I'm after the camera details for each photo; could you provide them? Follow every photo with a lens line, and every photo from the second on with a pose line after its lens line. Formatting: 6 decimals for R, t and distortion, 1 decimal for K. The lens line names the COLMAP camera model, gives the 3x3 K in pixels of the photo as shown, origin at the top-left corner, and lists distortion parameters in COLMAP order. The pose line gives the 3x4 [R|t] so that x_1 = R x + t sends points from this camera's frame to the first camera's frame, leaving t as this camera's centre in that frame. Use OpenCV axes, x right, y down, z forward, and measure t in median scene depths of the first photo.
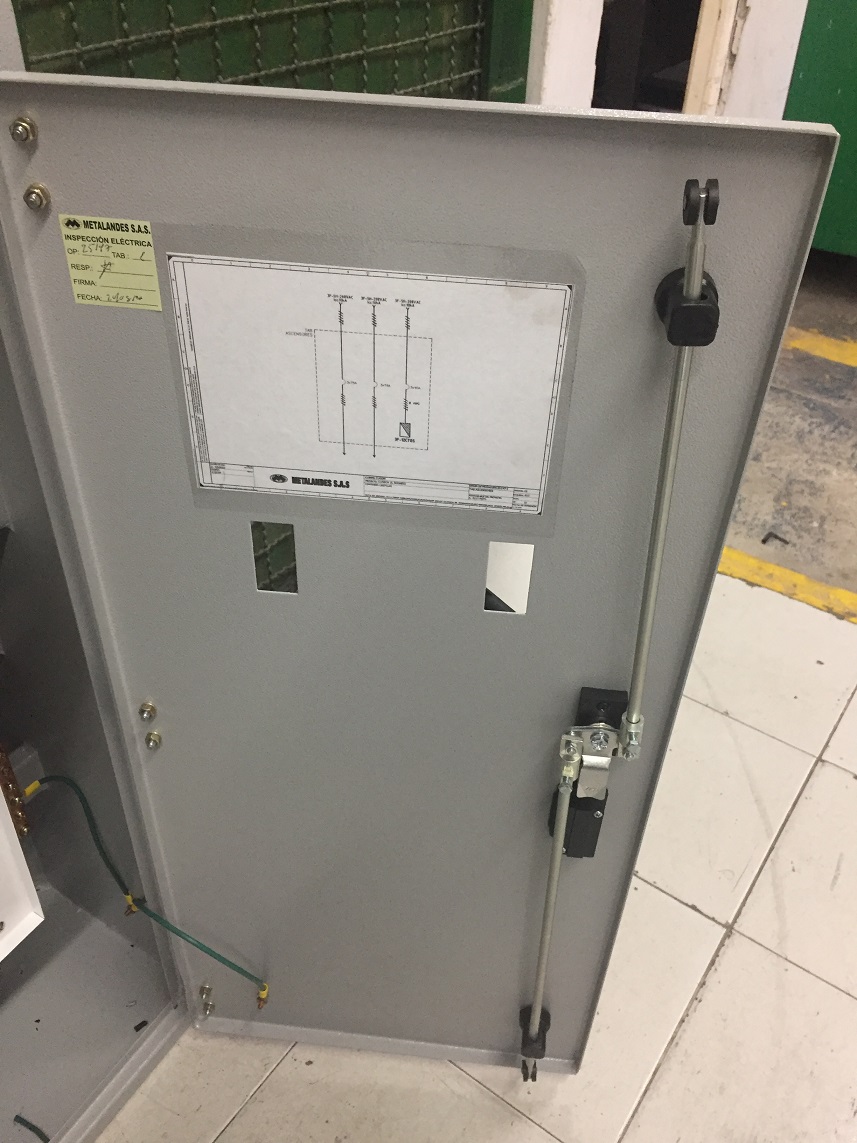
lens RADIAL K [[975.6, 0, 428.5], [0, 975.6, 571.5], [0, 0, 1]] dist [0.042145, -0.008628]
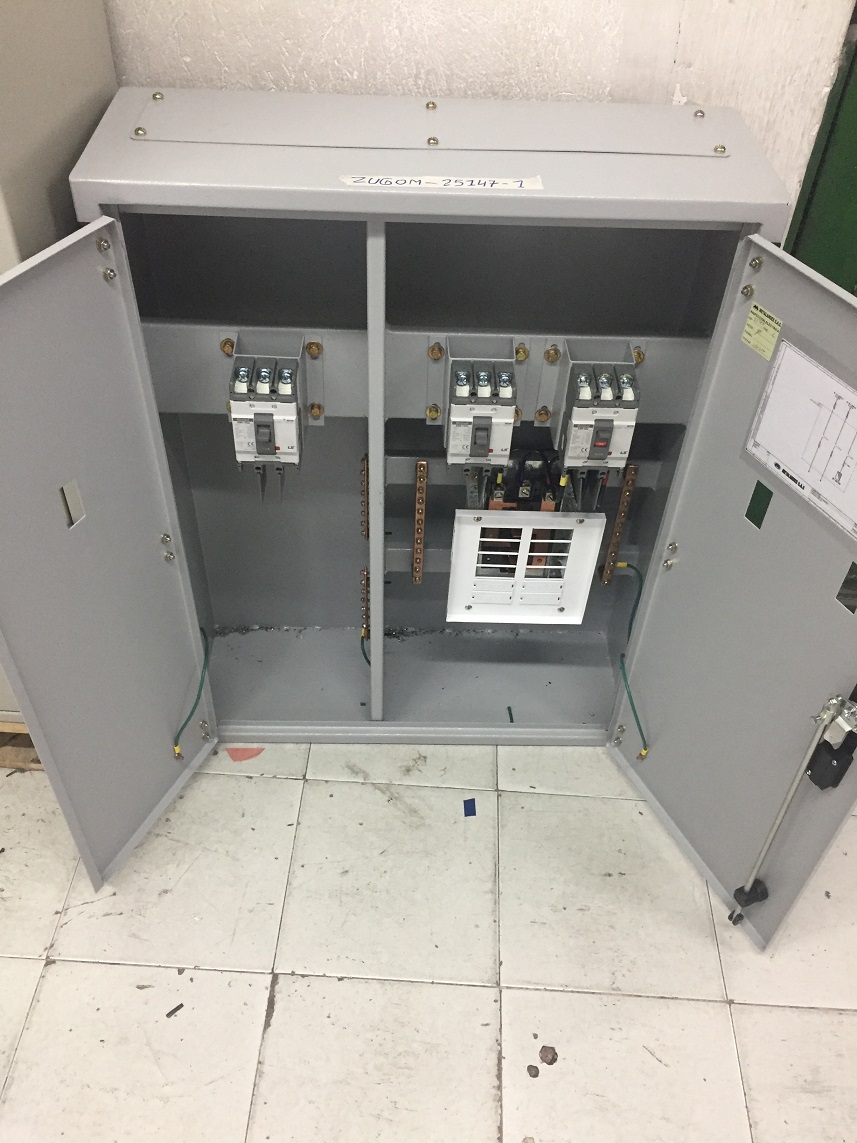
lens RADIAL K [[975.6, 0, 428.5], [0, 975.6, 571.5], [0, 0, 1]] dist [0.042145, -0.008628]
pose [[0.536701, 0.577953, -0.614754, 0.762001], [-0.542751, 0.794313, 0.272924, -0.086037], [0.646044, 0.187180, 0.739993, -0.778287]]
